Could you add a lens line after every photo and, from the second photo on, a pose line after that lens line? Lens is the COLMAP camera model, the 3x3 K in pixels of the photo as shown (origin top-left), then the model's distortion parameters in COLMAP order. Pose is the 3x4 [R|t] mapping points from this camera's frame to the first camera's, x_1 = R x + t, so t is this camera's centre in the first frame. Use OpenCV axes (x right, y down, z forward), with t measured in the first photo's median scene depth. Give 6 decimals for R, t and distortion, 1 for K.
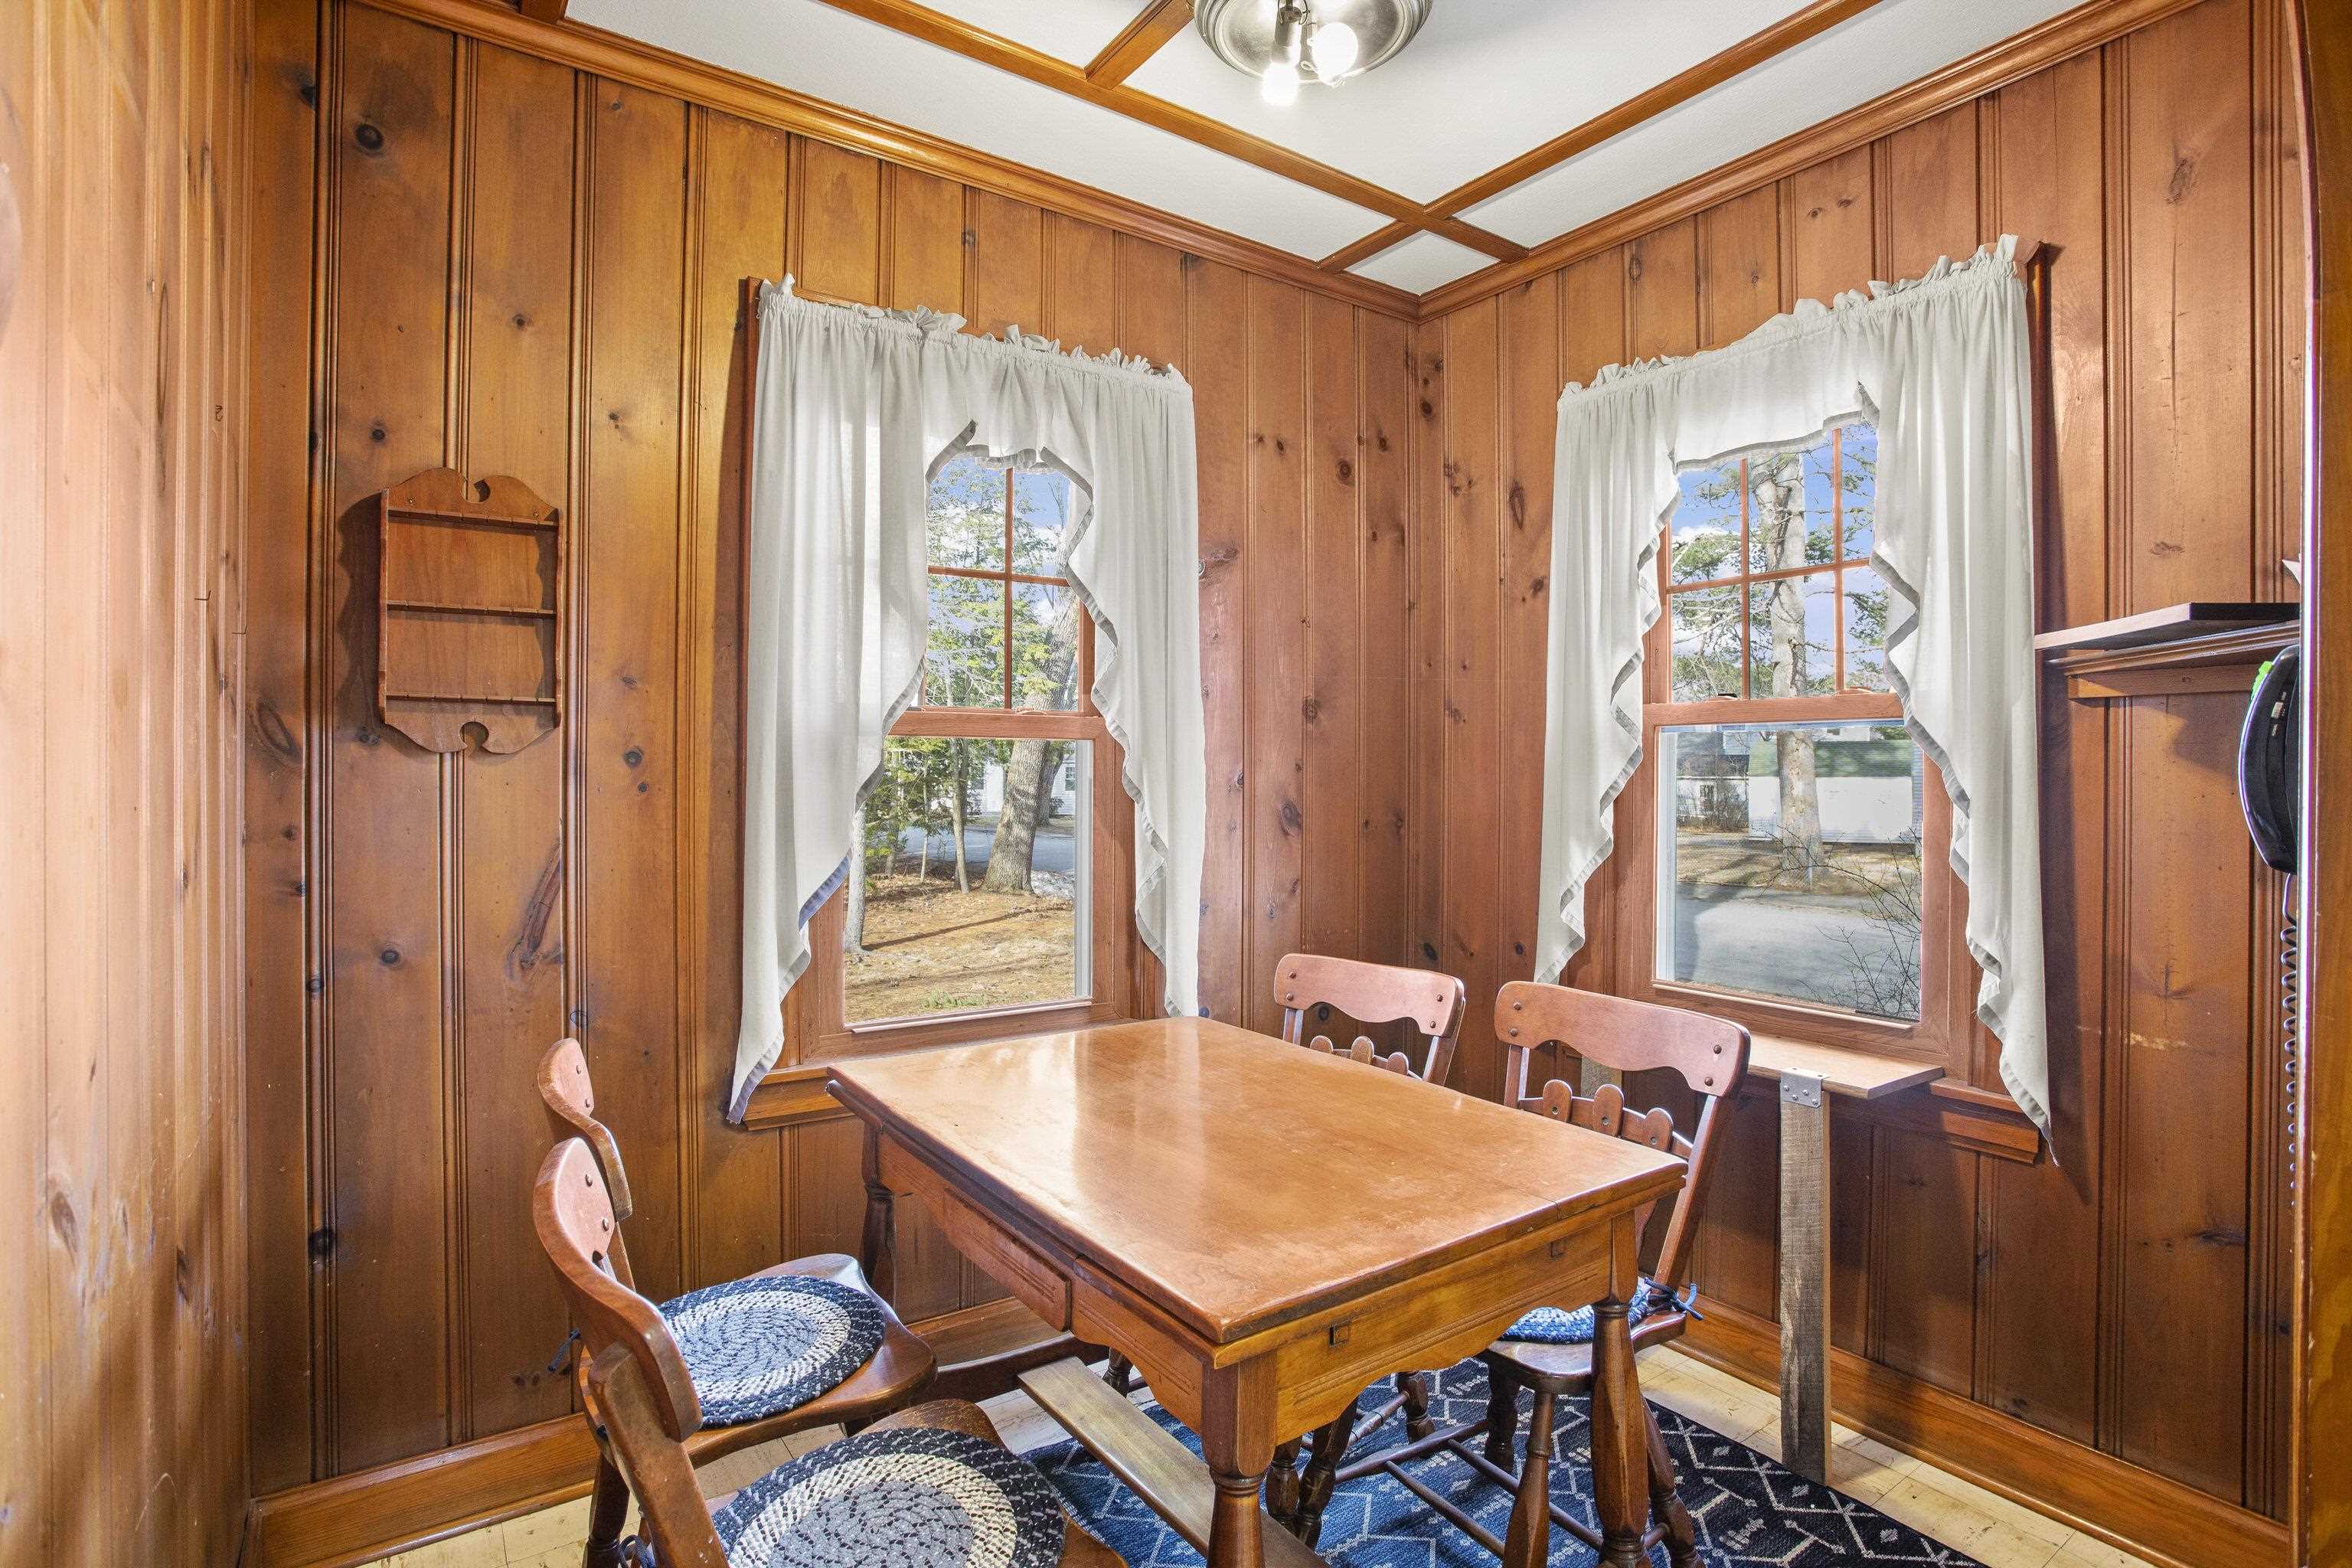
lens RADIAL K [[1151.1, 0, 1197.0], [0, 1151.1, 775.6], [0, 0, 1]] dist [-0.052087, 0.018650]
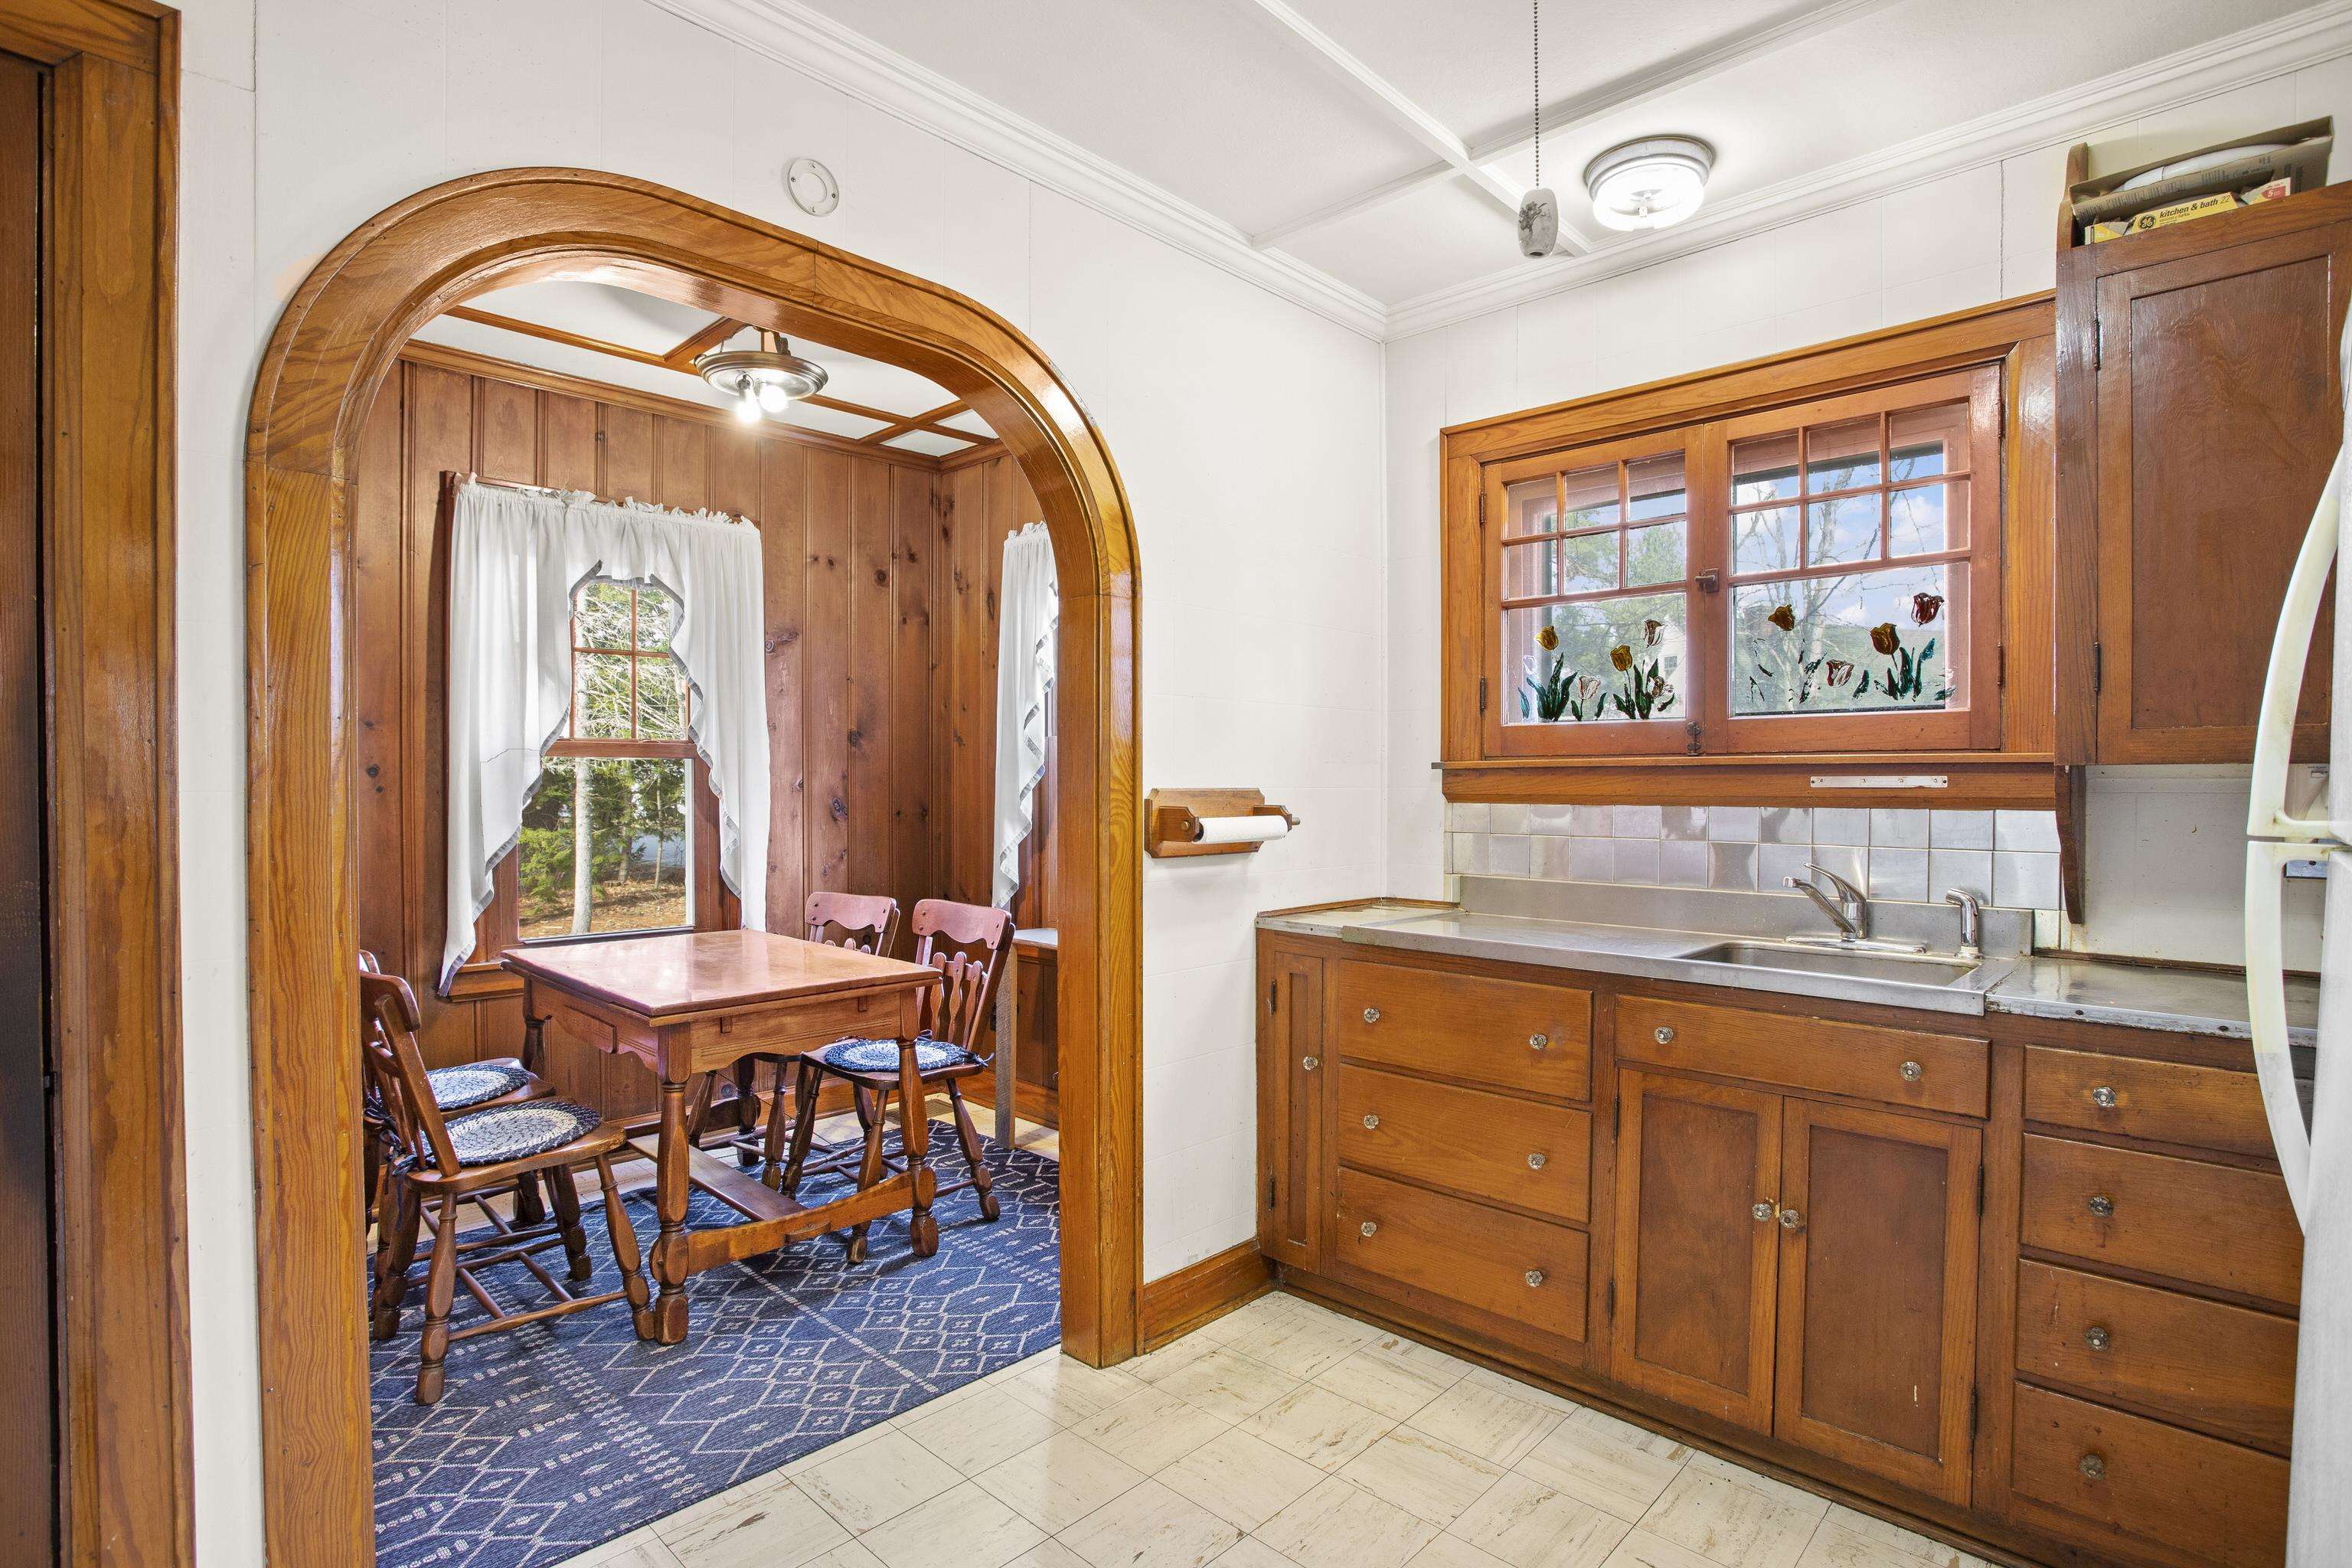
lens RADIAL K [[1151.1, 0, 1174.3], [0, 1151.1, 799.4], [0, 0, 1]] dist [-0.052087, 0.018650]
pose [[0.983574, -0.005968, 0.180406, 0.295173], [0.003191, 0.999872, 0.015678, 0.002156], [-0.180477, -0.014845, 0.983467, -0.685919]]
